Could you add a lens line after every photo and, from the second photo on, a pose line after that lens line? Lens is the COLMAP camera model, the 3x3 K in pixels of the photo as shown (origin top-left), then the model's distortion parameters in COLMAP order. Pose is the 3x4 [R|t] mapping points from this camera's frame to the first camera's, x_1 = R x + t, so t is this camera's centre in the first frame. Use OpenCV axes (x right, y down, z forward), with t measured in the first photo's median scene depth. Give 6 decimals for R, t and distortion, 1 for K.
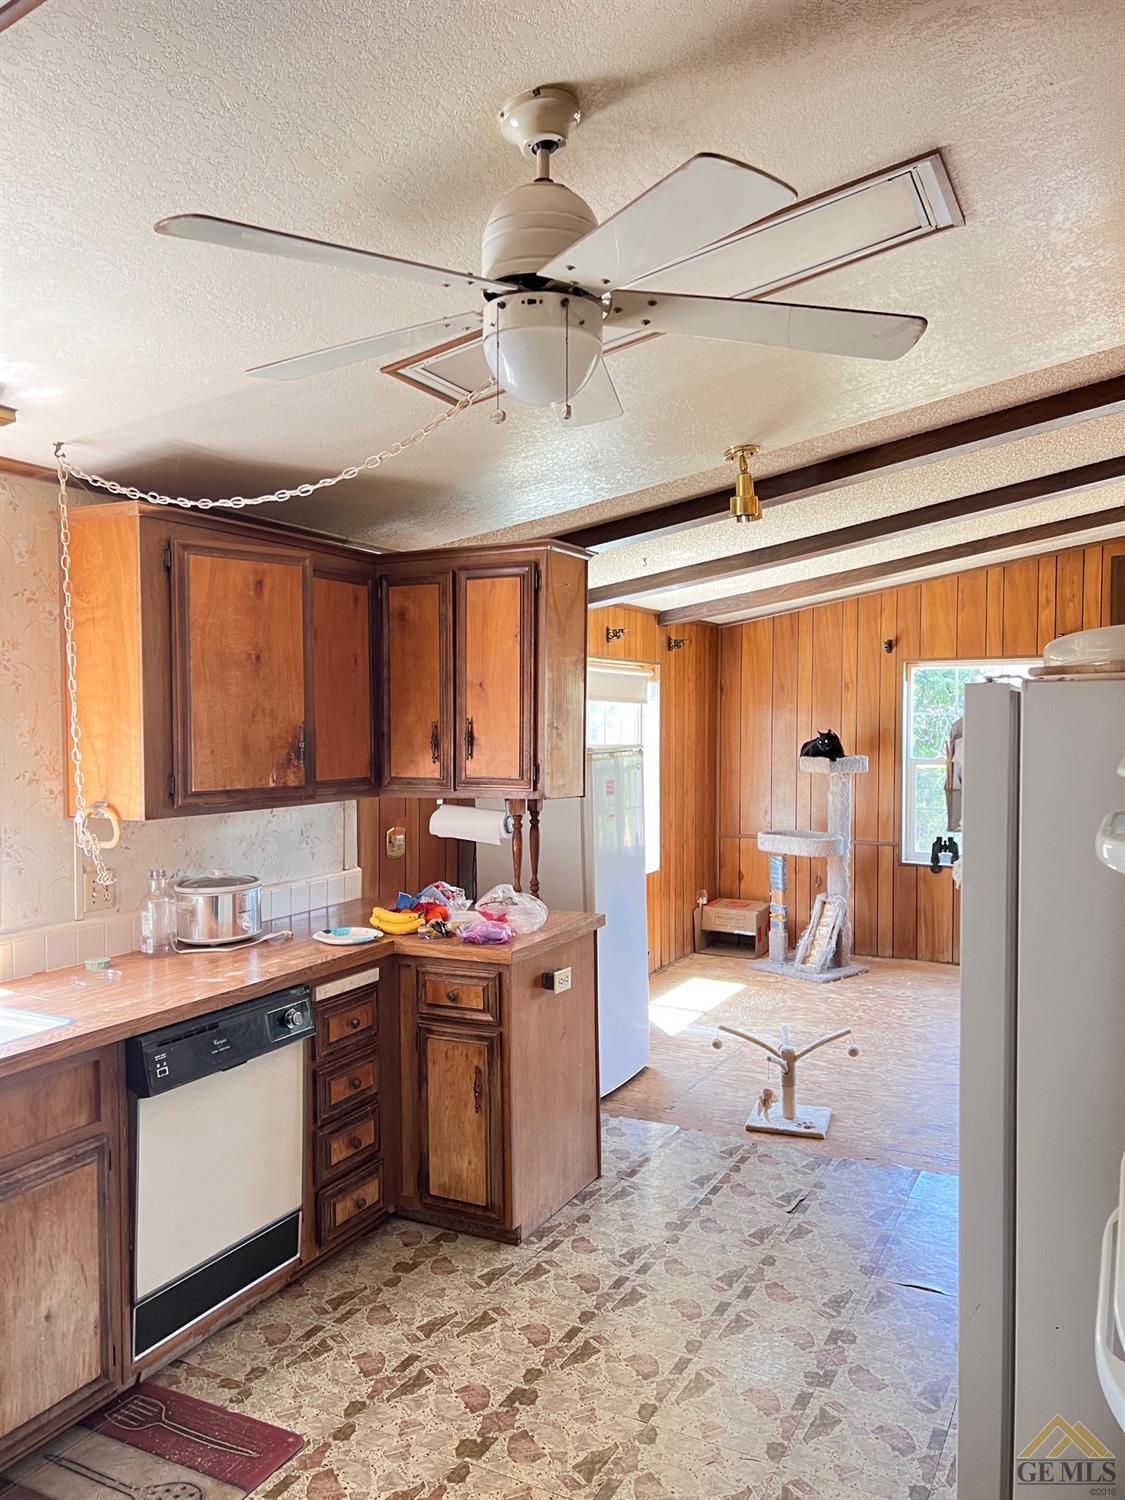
lens RADIAL K [[1111.4, 0, 573.6], [0, 1111.4, 748.4], [0, 0, 1]] dist [0.053739, -0.056272]
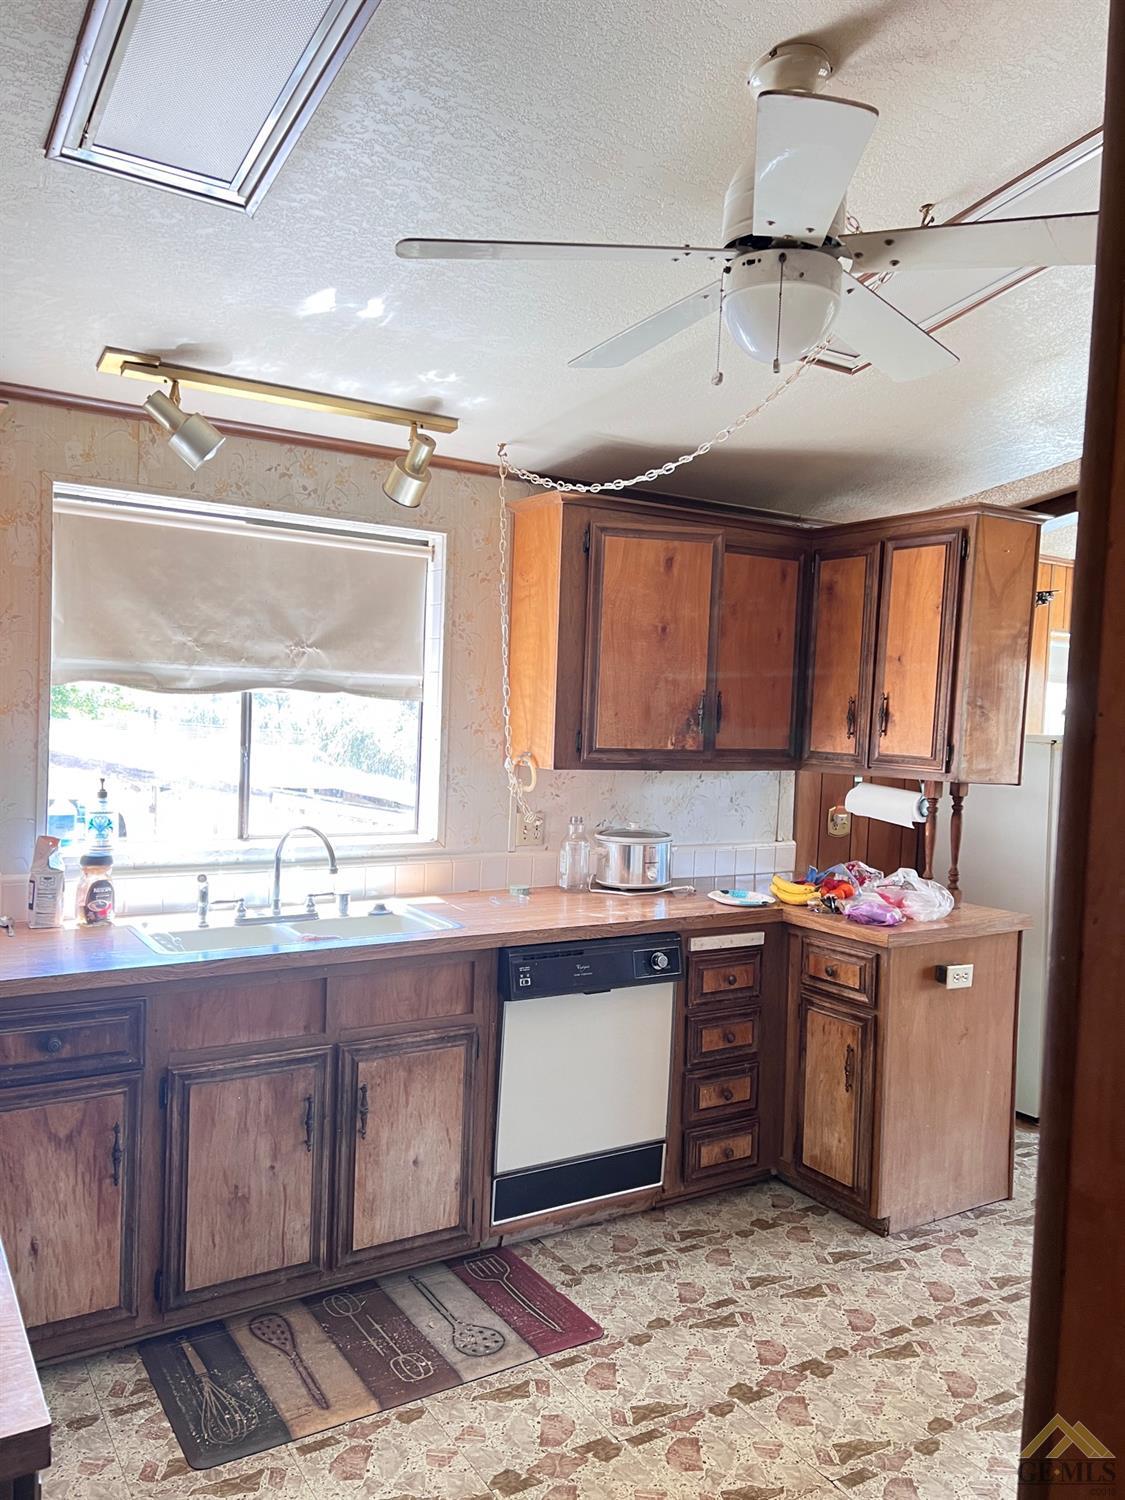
lens RADIAL K [[1111.4, 0, 548.5], [0, 1111.4, 744.6], [0, 0, 1]] dist [0.053739, -0.056272]
pose [[0.861887, 0.054400, -0.504174, 0.177315], [-0.050911, 0.998489, 0.020704, 0.014508], [0.504538, 0.007824, 0.863354, 0.014542]]
